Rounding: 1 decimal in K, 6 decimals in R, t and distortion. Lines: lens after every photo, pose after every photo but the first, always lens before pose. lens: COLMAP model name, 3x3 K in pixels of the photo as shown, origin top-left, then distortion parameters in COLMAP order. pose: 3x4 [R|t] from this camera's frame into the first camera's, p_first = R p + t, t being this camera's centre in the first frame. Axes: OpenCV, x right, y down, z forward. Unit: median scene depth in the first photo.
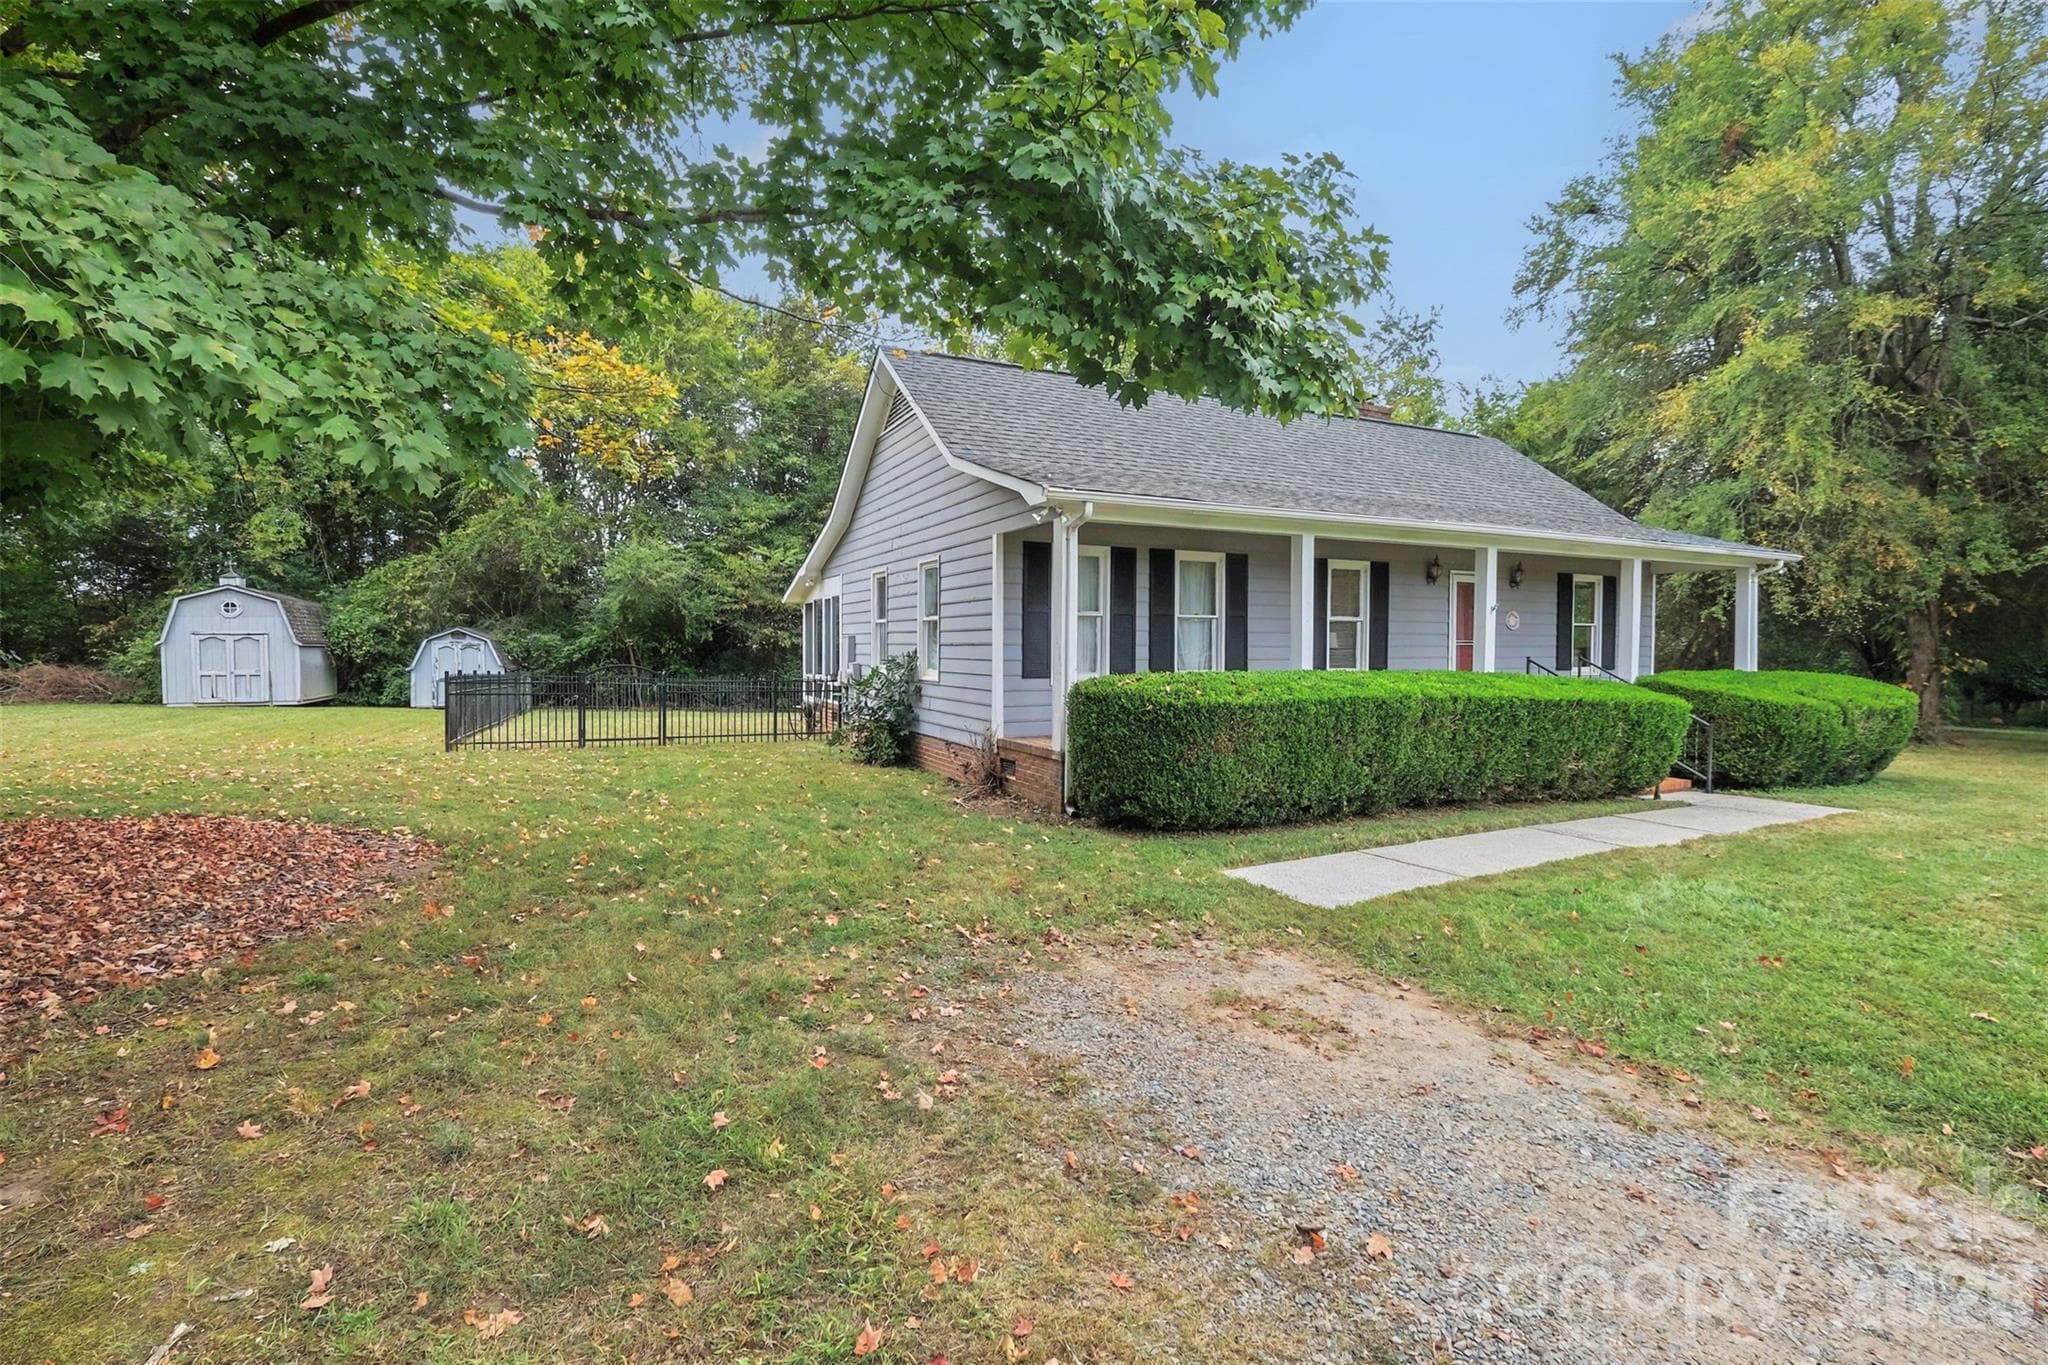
lens RADIAL K [[903.9, 0, 1010.6], [0, 903.9, 671.4], [0, 0, 1]] dist [-0.002573, -0.000263]
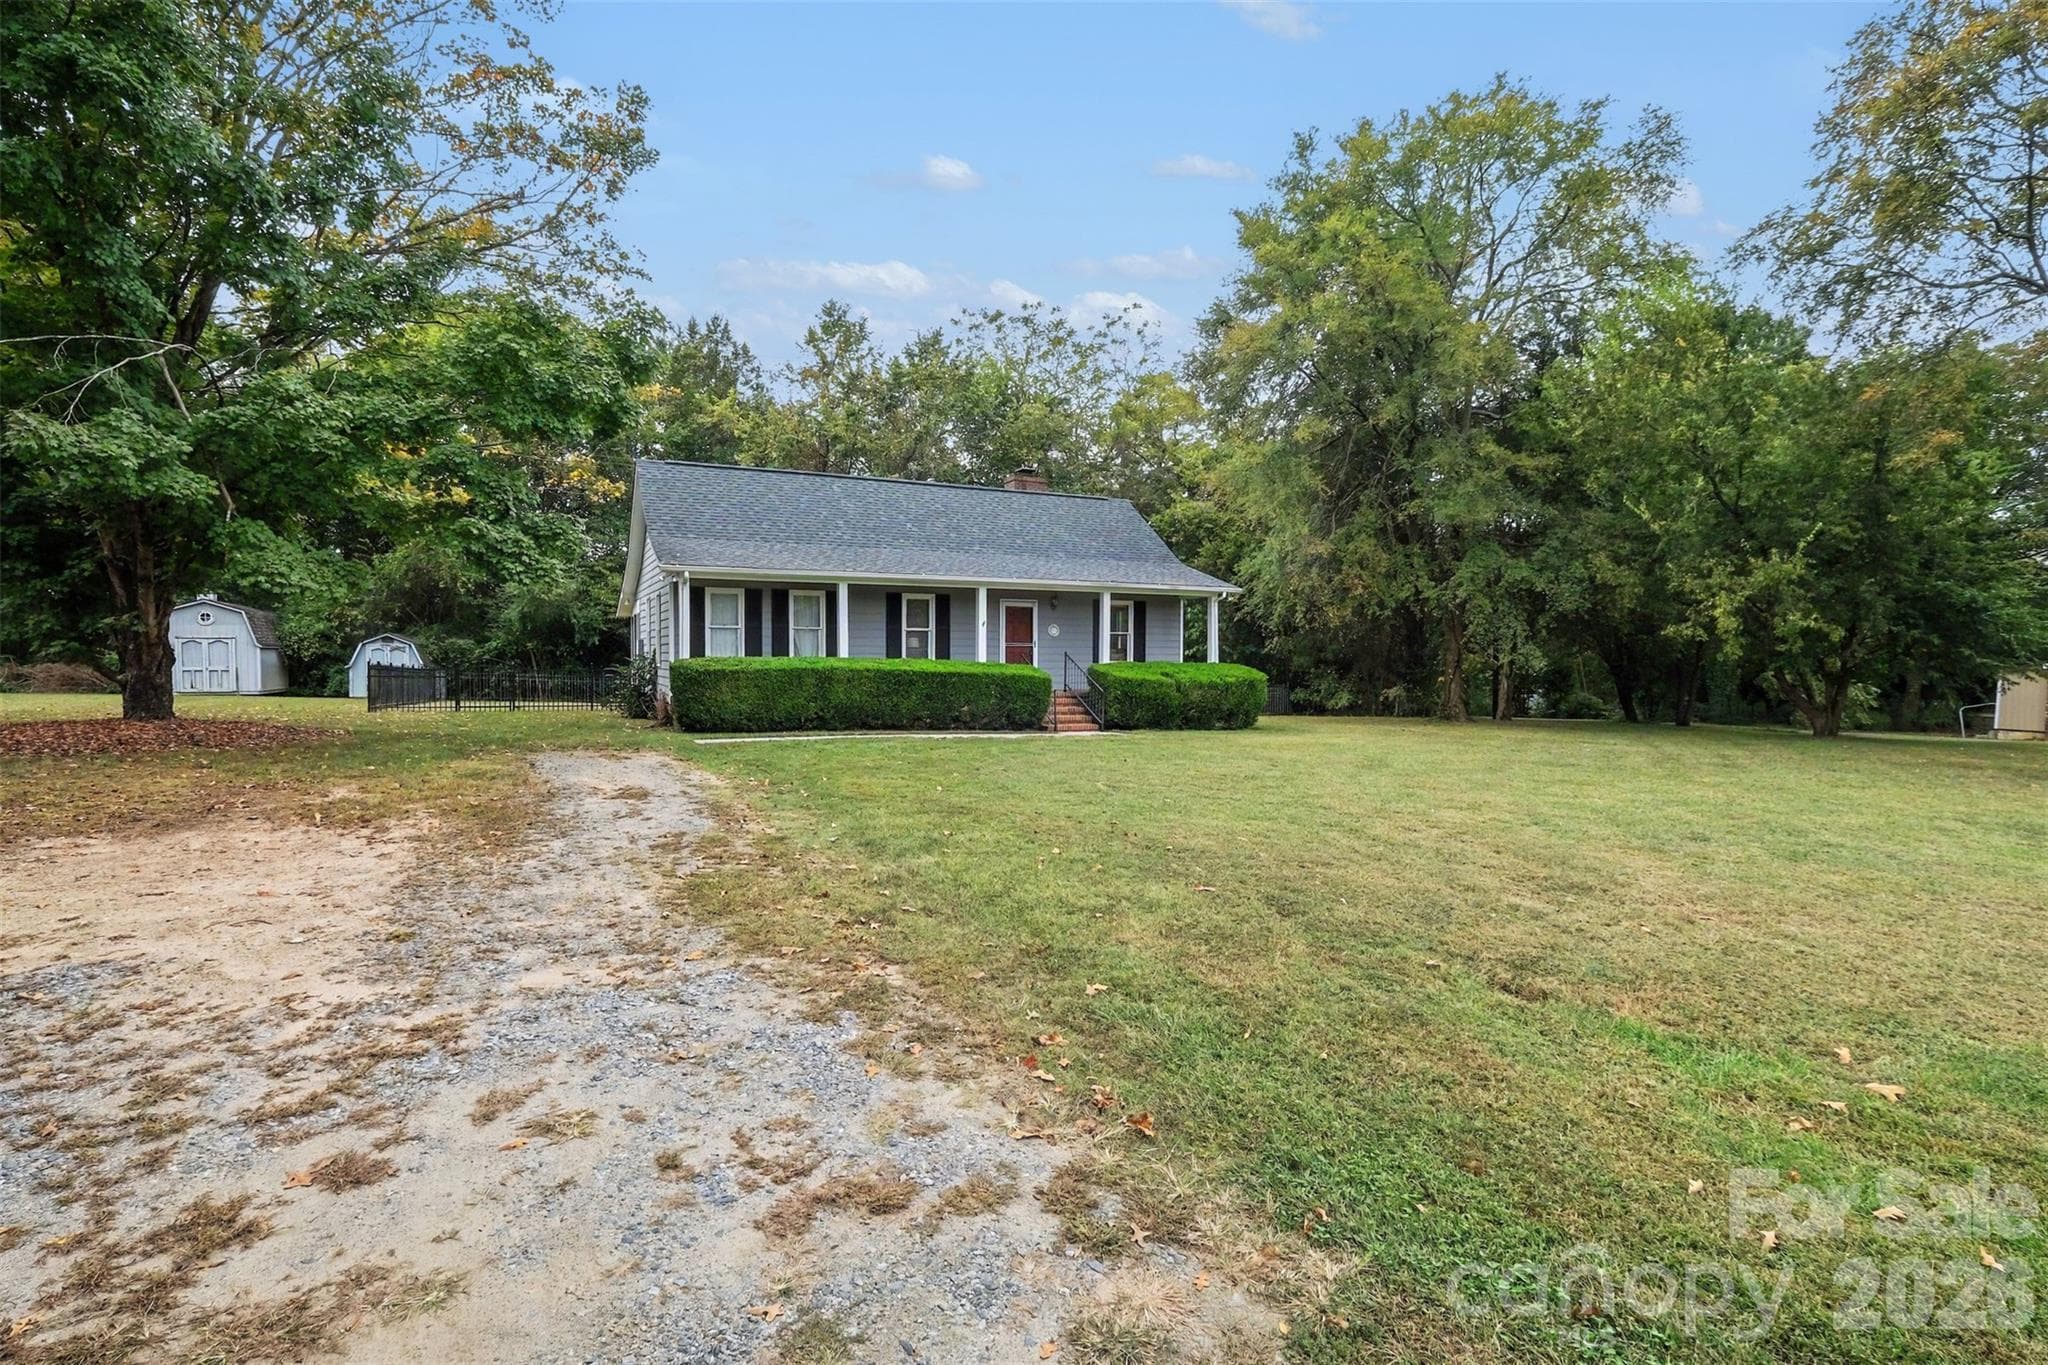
lens RADIAL K [[1024.4, 0, 1024.0], [0, 1024.4, 682.5], [0, 0, 1]] dist [0.002038, 0.000456]
pose [[0.999977, 0.001897, -0.006488, 0.276808], [-0.001900, 0.999998, -0.000536, 0.018224], [0.006487, 0.000549, 0.999979, -0.409715]]
